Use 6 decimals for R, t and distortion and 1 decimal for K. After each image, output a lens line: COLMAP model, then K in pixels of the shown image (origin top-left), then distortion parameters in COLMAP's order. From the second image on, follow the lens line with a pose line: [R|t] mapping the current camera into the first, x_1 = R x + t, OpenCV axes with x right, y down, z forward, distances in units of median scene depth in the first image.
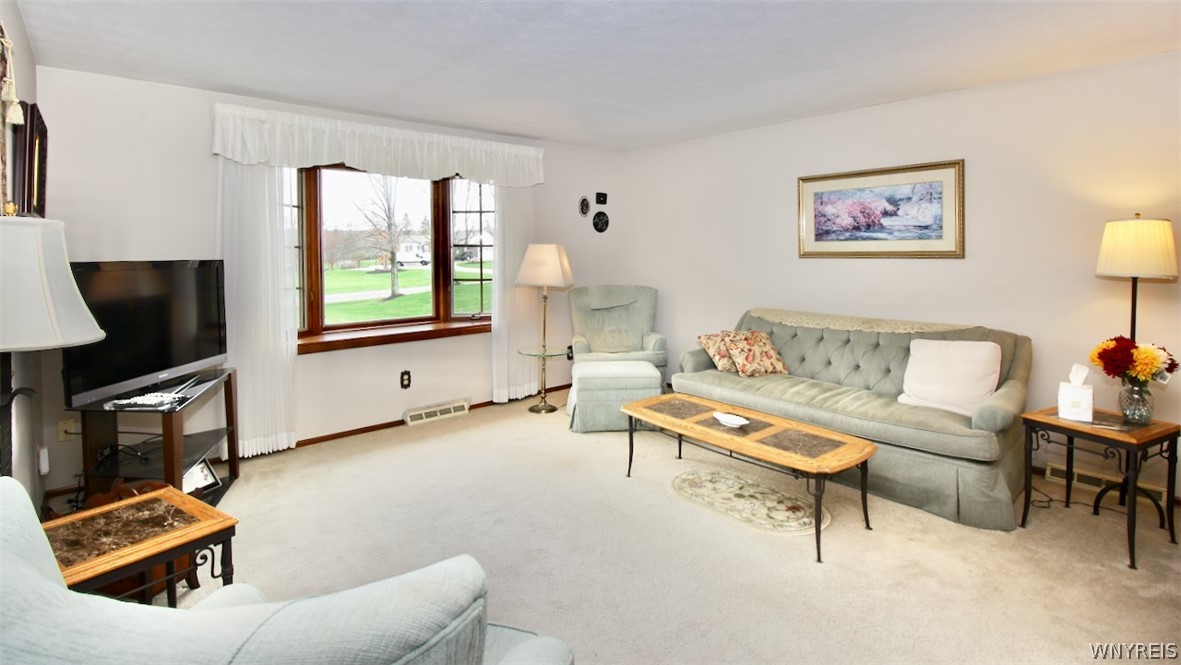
lens RADIAL K [[549.8, 0, 589.5], [0, 549.8, 264.1], [0, 0, 1]] dist [0.000478, 0.000014]
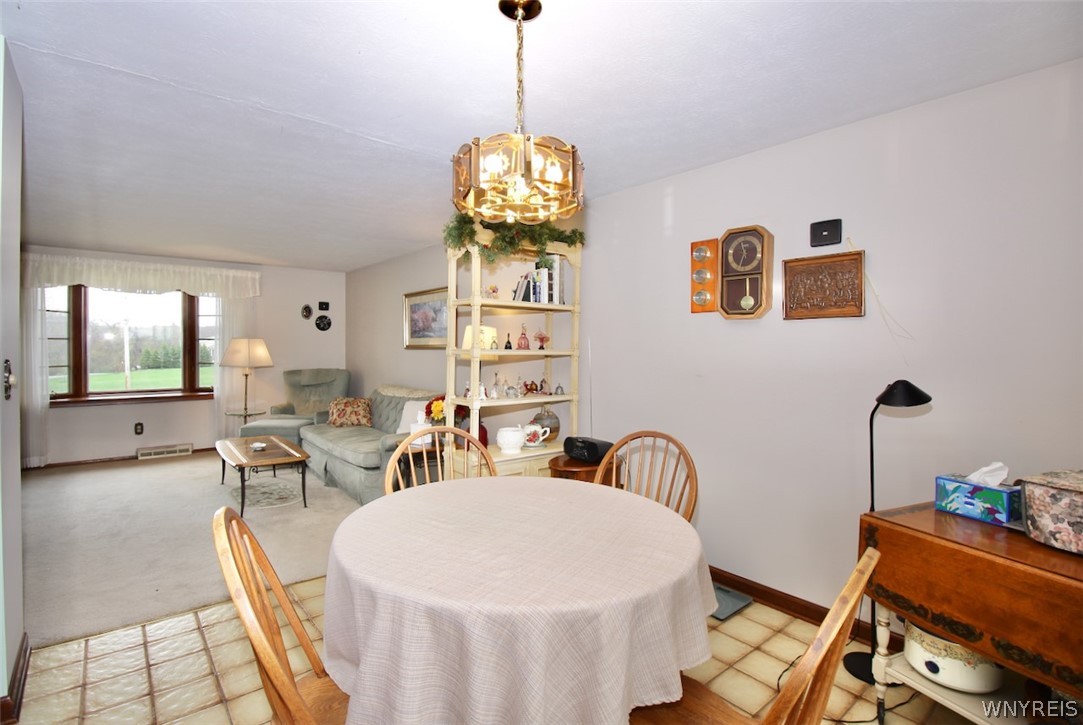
lens RADIAL K [[503.3, 0, 542.6], [0, 503.3, 353.2], [0, 0, 1]] dist [-0.005351, -0.010718]
pose [[0.999769, 0.008830, -0.019602, 0.741802], [-0.009070, 0.999885, -0.012177, 0.011895], [0.019492, 0.012352, 0.999734, -0.312914]]
